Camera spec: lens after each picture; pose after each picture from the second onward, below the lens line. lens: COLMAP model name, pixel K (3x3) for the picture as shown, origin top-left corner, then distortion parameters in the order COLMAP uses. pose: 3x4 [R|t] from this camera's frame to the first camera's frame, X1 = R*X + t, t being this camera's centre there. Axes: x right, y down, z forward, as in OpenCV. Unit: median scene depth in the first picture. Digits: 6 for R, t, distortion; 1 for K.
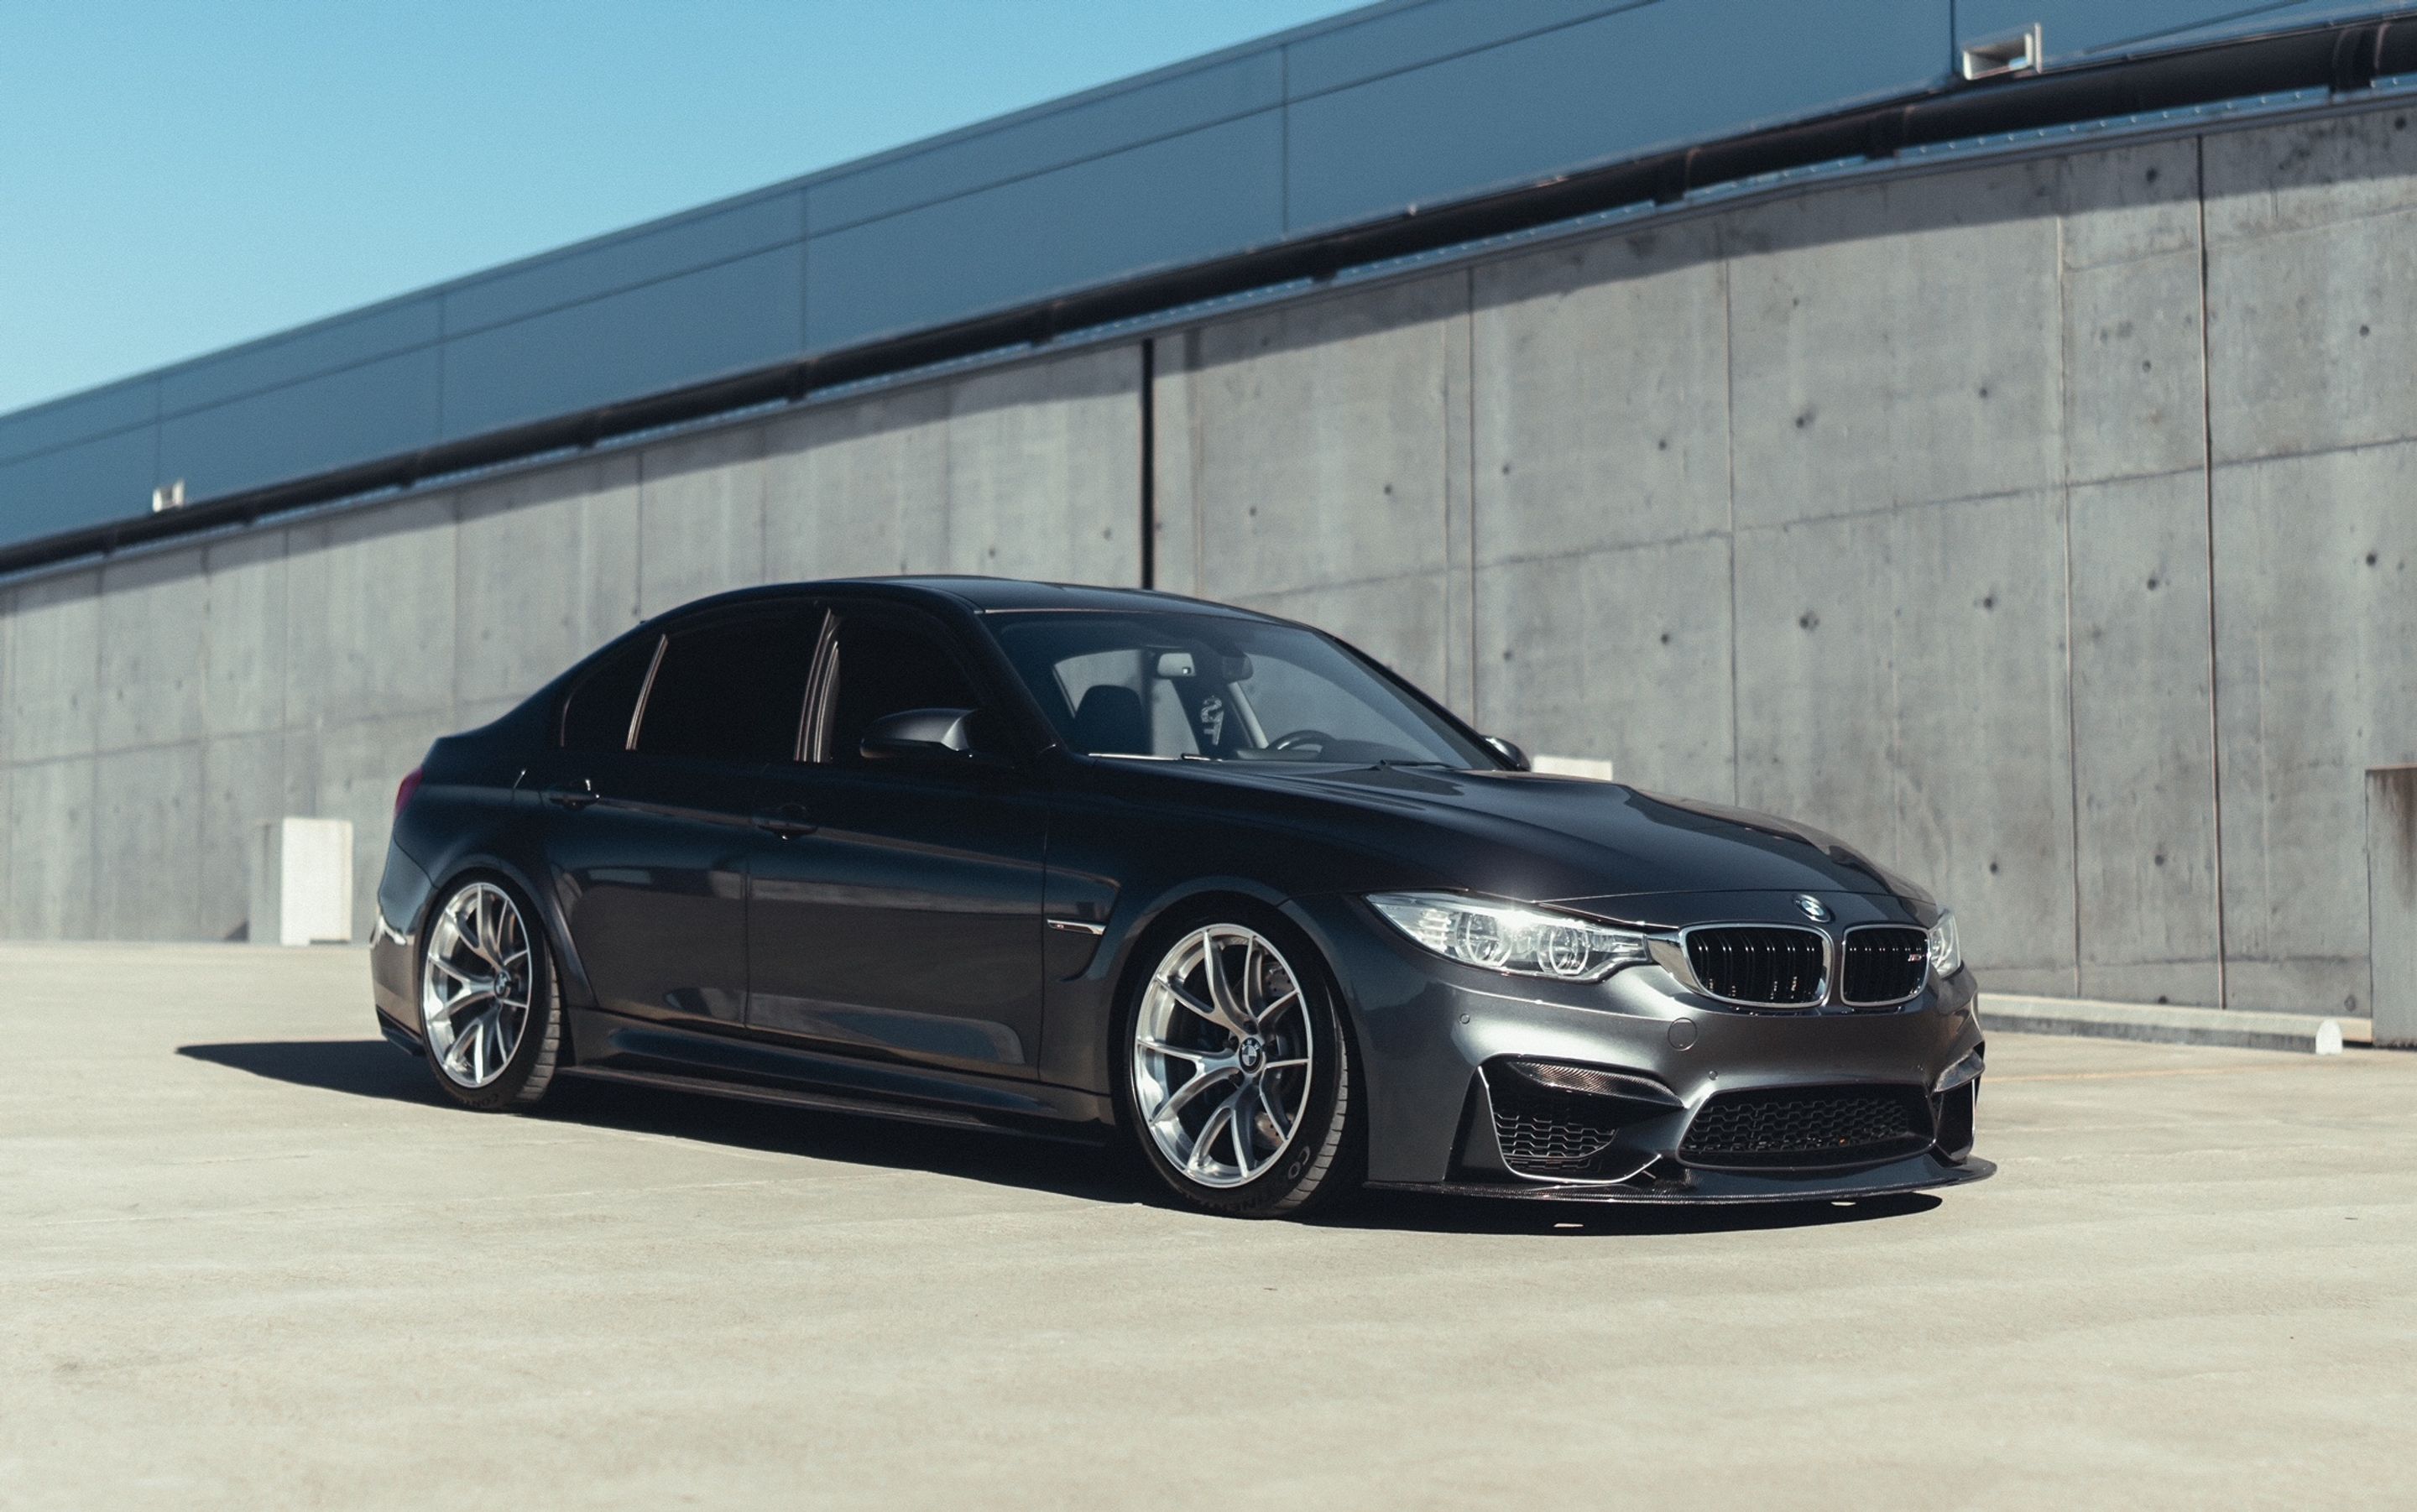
lens RADIAL K [[3677.9, 0, 1199.4], [0, 3677.9, 743.8], [0, 0, 1]] dist [0.004360, 0.000000]
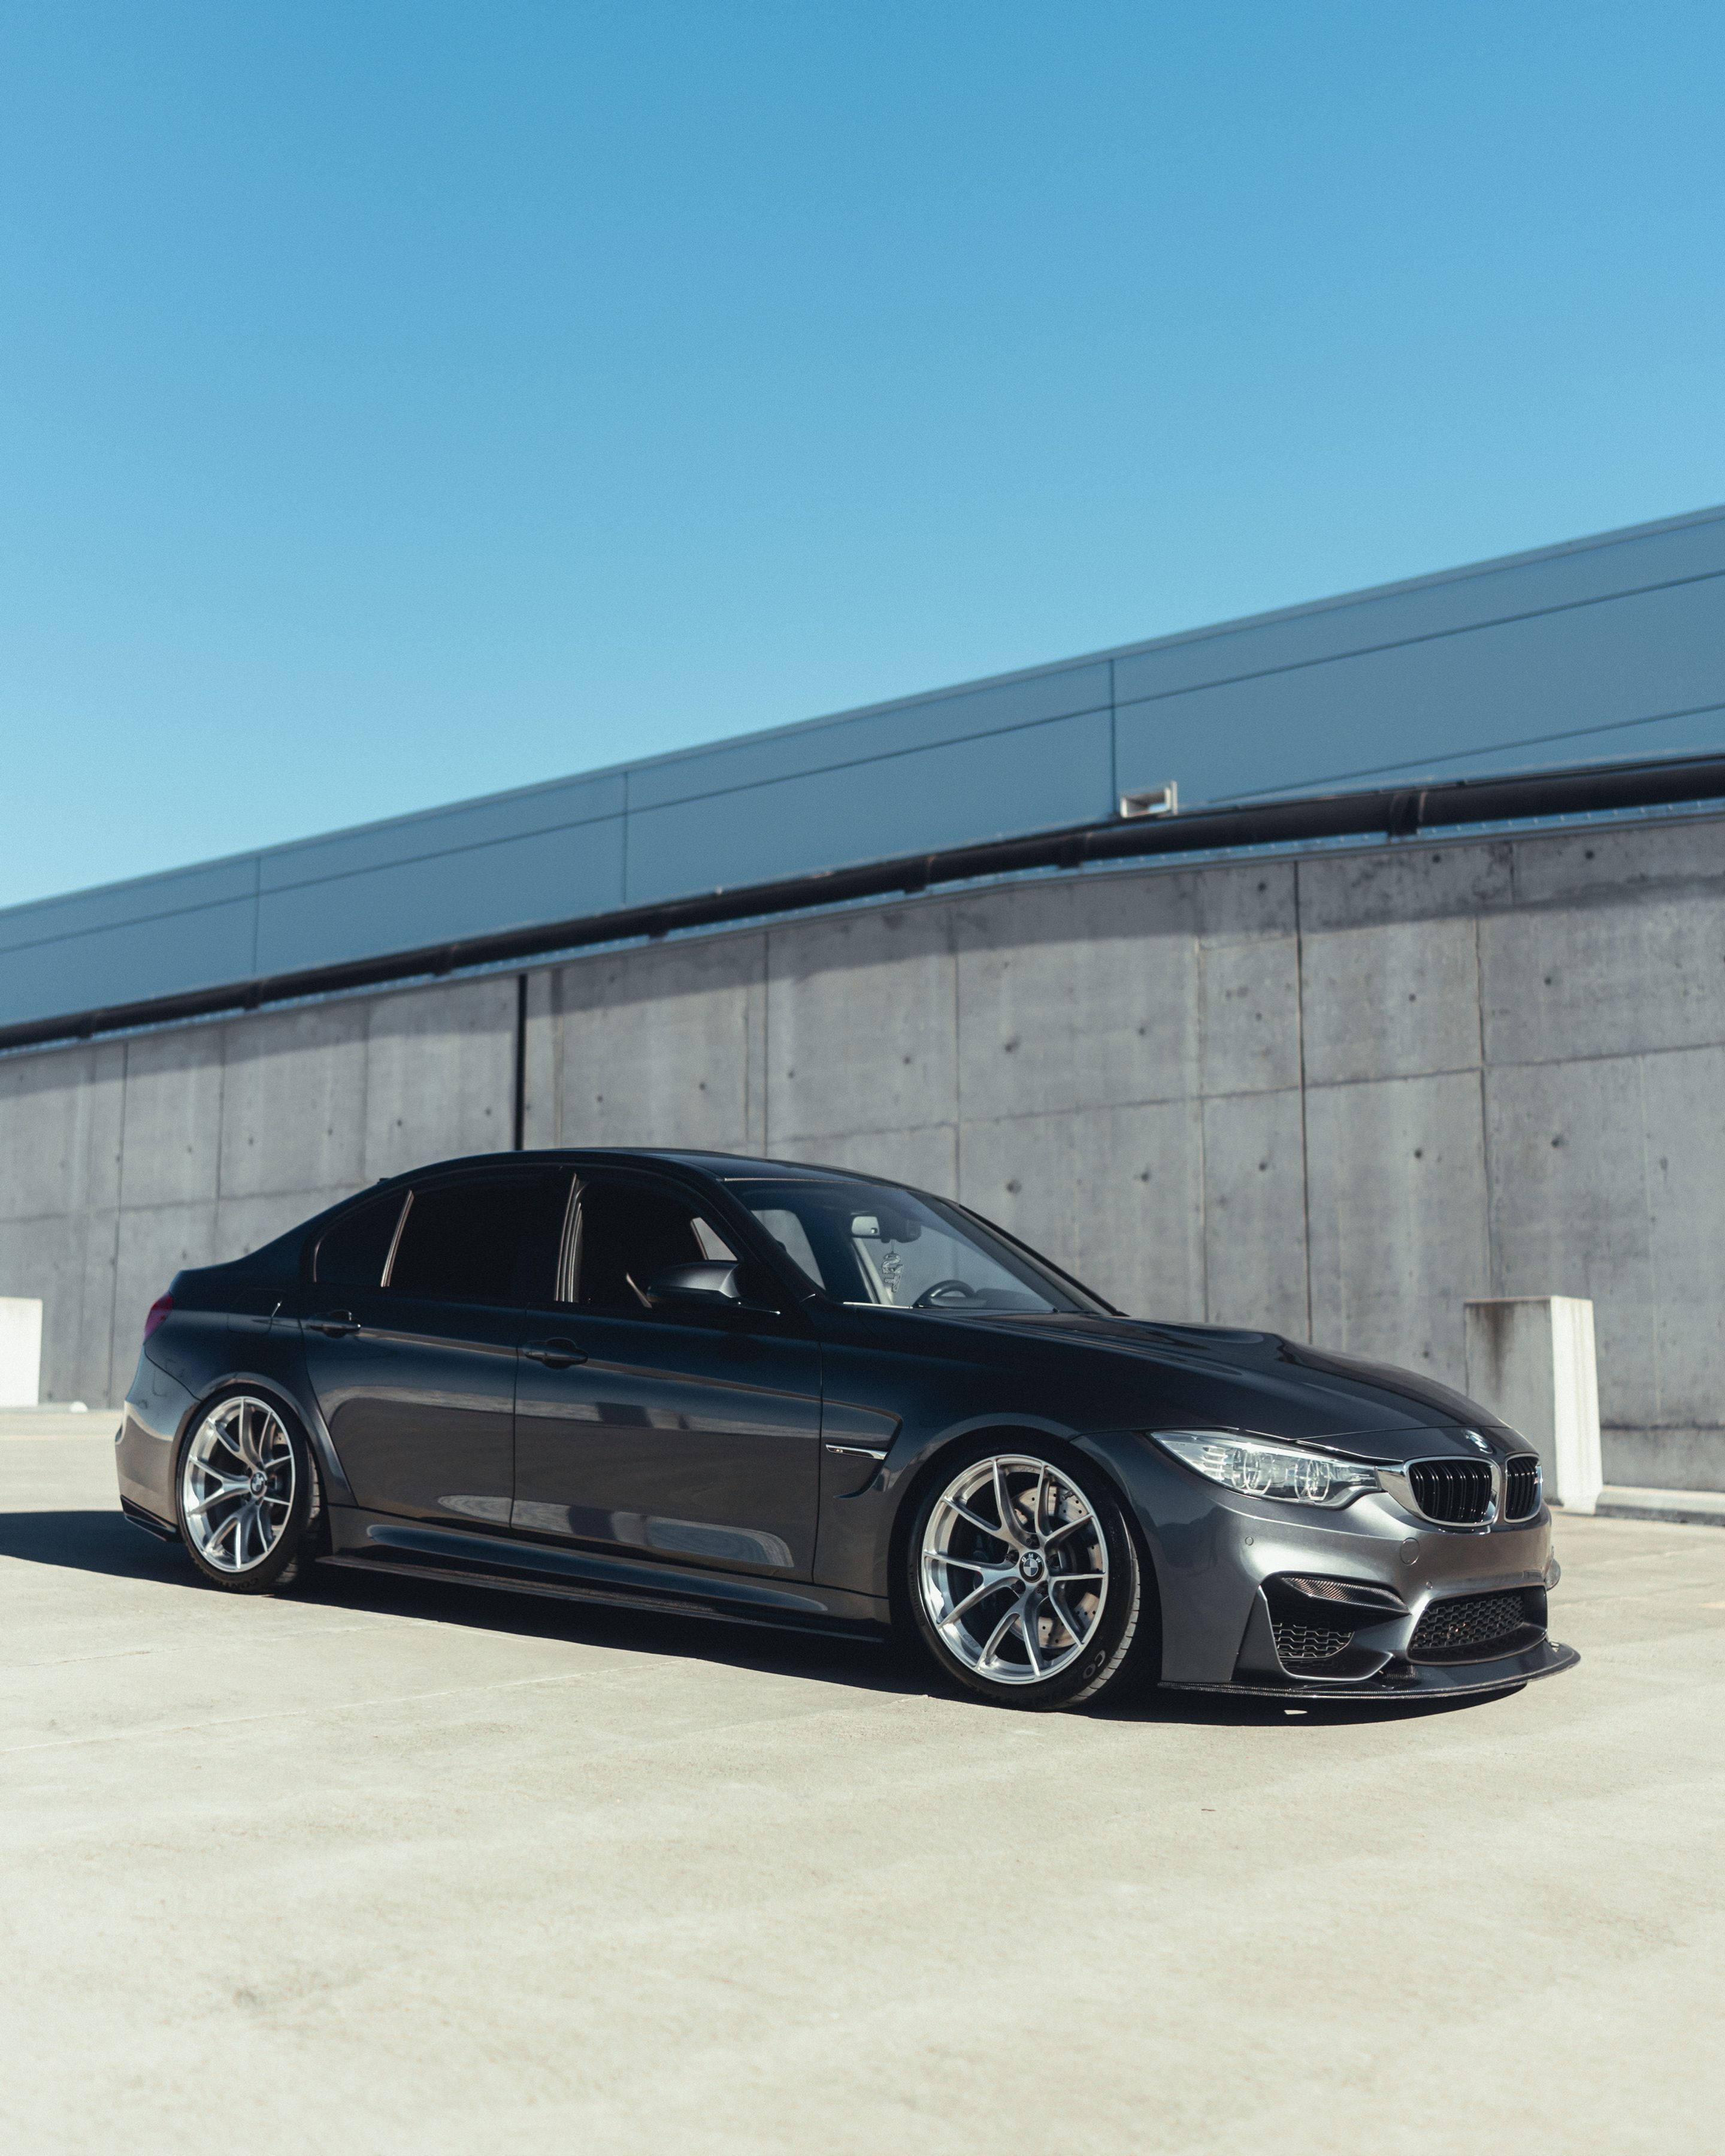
lens RADIAL K [[2433.4, 0, 873.4], [0, 2433.4, 1063.4], [0, 0, 1]] dist [0.003205, 0.000000]
pose [[0.982834, 0.030913, 0.181885, -0.066207], [-0.016412, 0.996603, -0.080700, -0.004310], [-0.183762, 0.076329, 0.980003, 0.086901]]
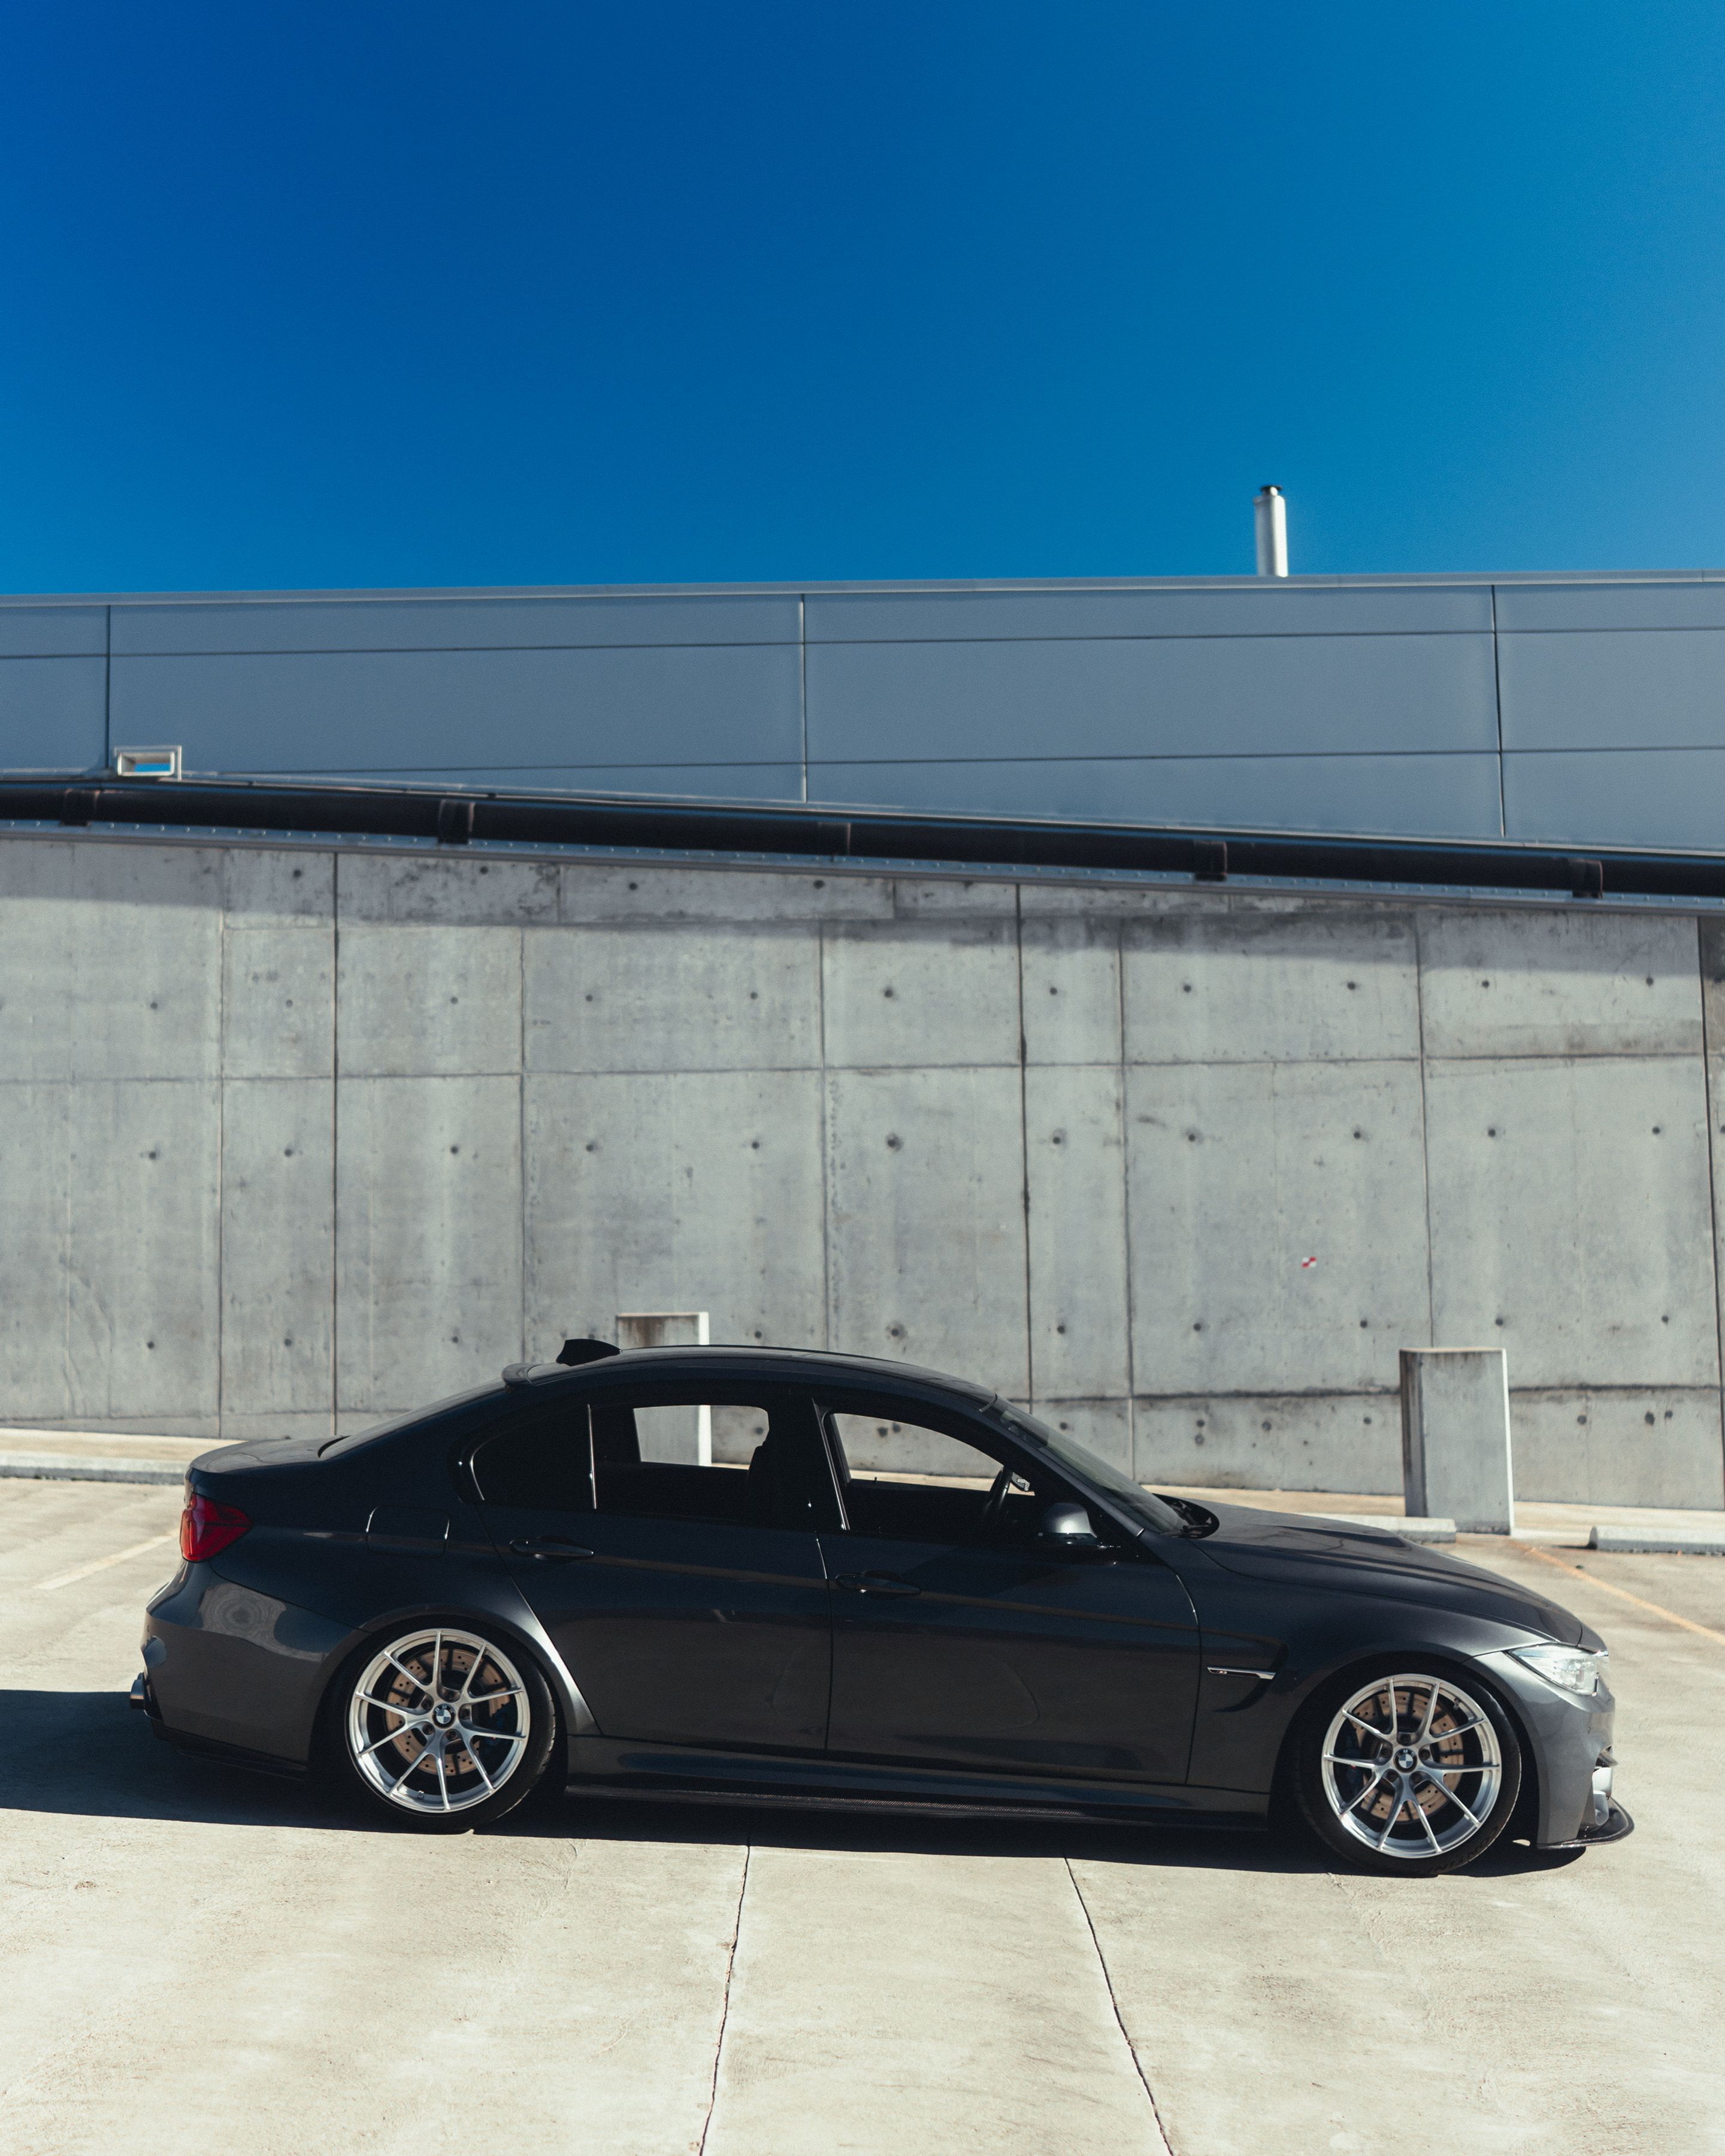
lens RADIAL K [[2433.4, 0, 811.9], [0, 2433.4, 1055.7], [0, 0, 1]] dist [0.003205, 0.000000]
pose [[0.668948, 0.059692, 0.740909, -0.319322], [-0.045456, 0.998190, -0.039380, -0.052931], [-0.741918, -0.007335, 0.670450, 0.194950]]
